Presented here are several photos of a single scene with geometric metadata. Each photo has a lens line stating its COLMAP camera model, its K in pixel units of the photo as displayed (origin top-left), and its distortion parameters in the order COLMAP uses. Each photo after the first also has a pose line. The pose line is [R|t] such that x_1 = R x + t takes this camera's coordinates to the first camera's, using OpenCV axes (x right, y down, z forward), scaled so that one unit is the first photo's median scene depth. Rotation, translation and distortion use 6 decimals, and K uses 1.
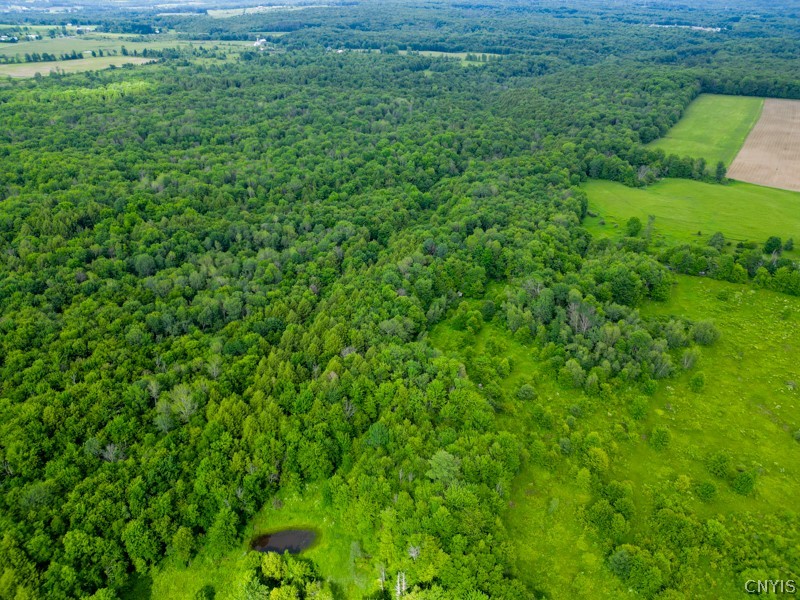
lens RADIAL K [[560.9, 0, 398.1], [0, 560.9, 299.1], [0, 0, 1]] dist [0.065279, -0.052213]
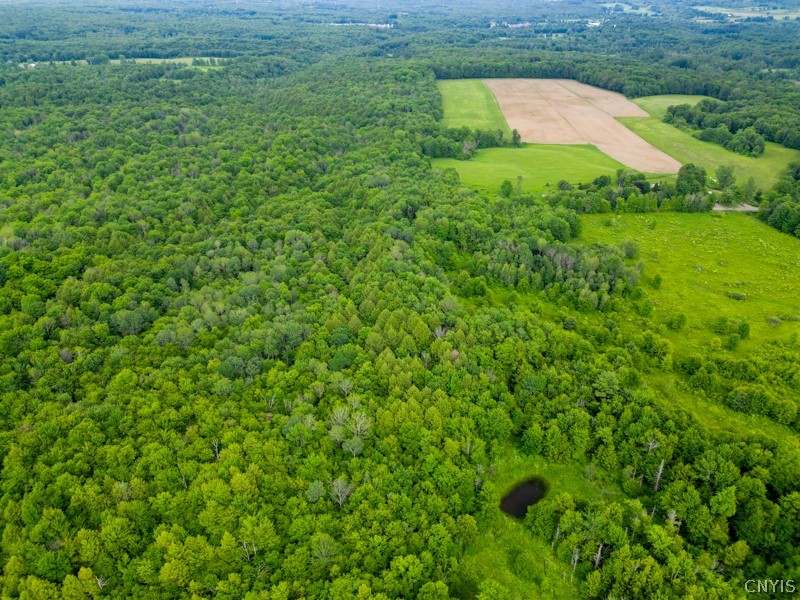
lens RADIAL K [[560.9, 0, 400.8], [0, 560.9, 301.6], [0, 0, 1]] dist [0.065279, -0.052213]
pose [[0.856679, -0.260272, 0.445377, -0.254758], [0.259853, 0.963573, 0.063273, -0.020908], [-0.445621, 0.061528, 0.893105, 0.033361]]
